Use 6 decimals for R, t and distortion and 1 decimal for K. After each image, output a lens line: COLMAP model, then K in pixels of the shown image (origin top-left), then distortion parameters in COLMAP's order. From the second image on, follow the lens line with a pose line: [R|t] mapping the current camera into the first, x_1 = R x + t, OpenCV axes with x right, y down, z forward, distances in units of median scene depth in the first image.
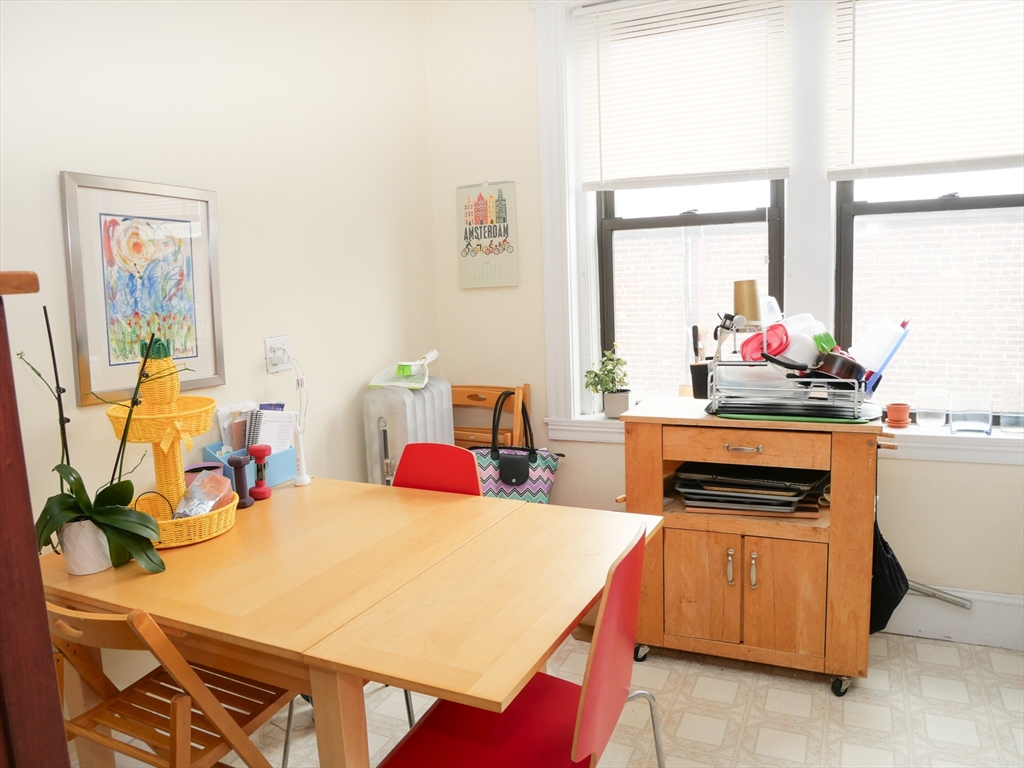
lens RADIAL K [[761.7, 0, 512.0], [0, 761.7, 384.0], [0, 0, 1]] dist [-0.069639, 0.036454]
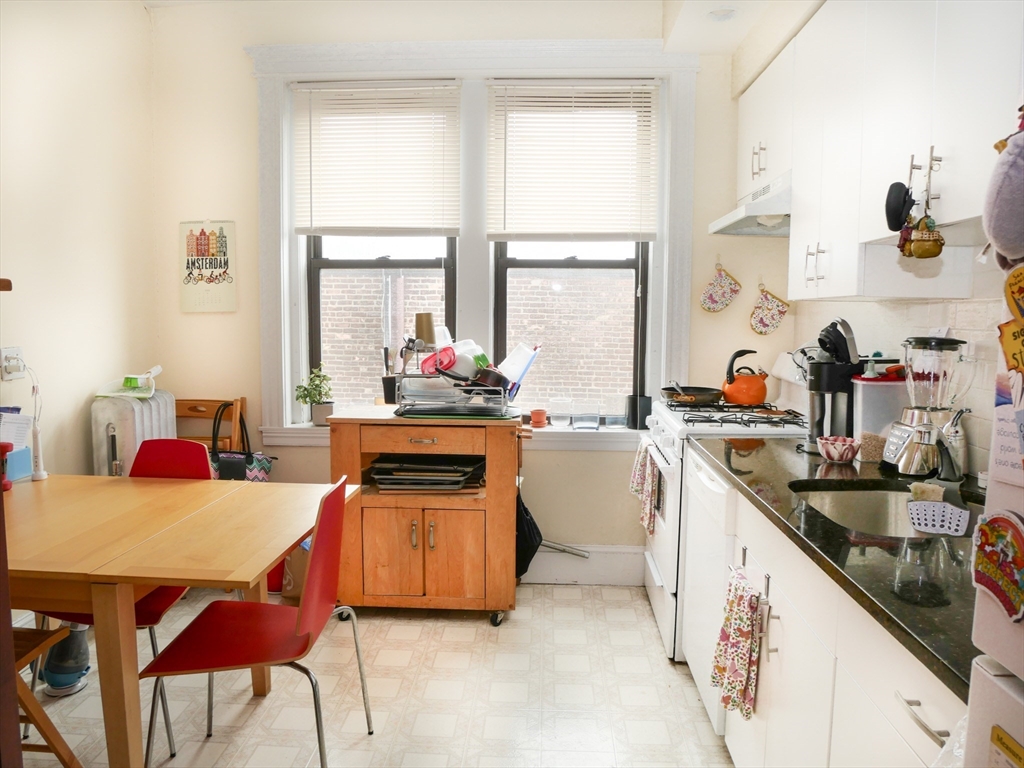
lens RADIAL K [[761.7, 0, 512.0], [0, 761.7, 384.0], [0, 0, 1]] dist [-0.069639, 0.036454]
pose [[0.926763, 0.008284, 0.375555, -0.041379], [0.009749, 0.998890, -0.046091, 0.045333], [-0.375520, 0.046377, 0.925653, -0.255864]]
